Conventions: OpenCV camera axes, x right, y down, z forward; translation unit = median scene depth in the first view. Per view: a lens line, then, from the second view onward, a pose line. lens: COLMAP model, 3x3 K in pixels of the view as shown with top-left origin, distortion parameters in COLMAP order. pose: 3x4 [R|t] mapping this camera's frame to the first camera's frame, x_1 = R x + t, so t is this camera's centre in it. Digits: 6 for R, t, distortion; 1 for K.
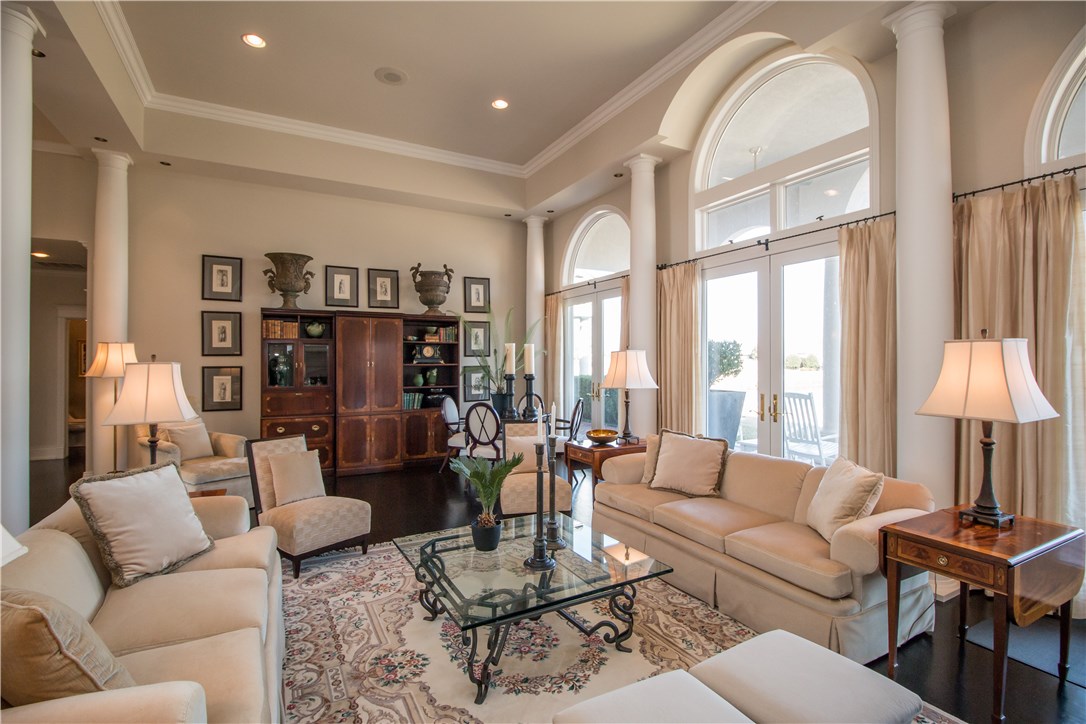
lens RADIAL K [[512.1, 0, 551.7], [0, 512.1, 359.7], [0, 0, 1]] dist [-0.015491, -0.001545]
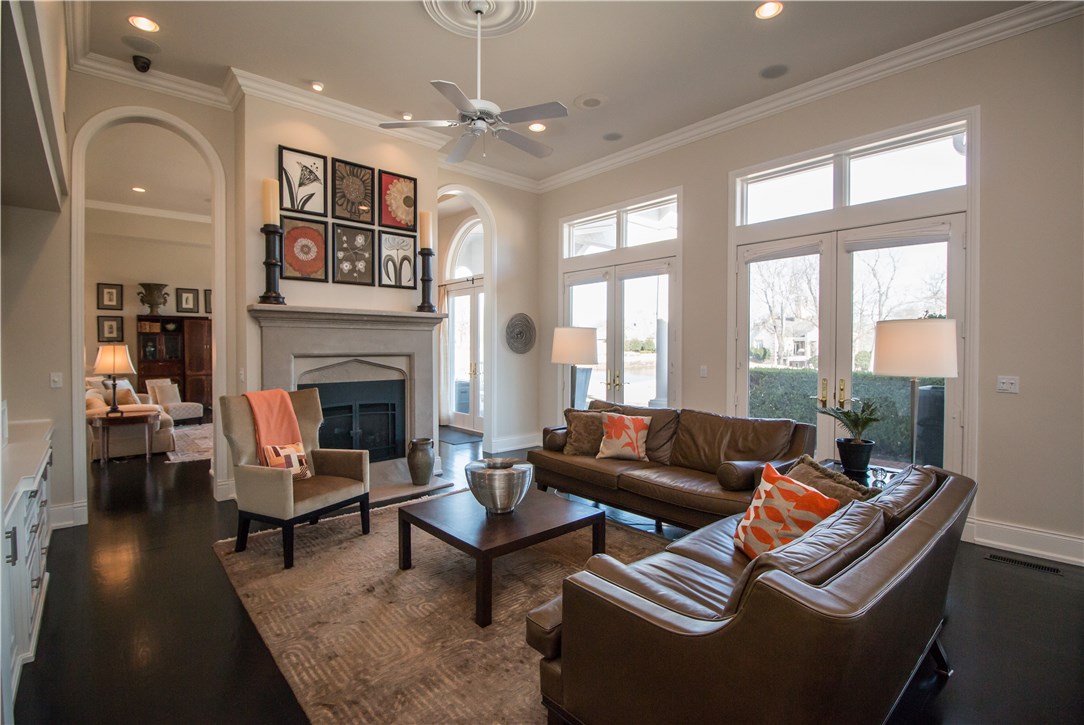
lens RADIAL K [[511.2, 0, 540.0], [0, 511.2, 356.1], [0, 0, 1]] dist [-0.015491, -0.001545]
pose [[0.976884, -0.003640, 0.213737, 0.404516], [-0.001859, 0.999672, 0.025524, -0.005538], [-0.213760, -0.025331, 0.976558, -0.978547]]
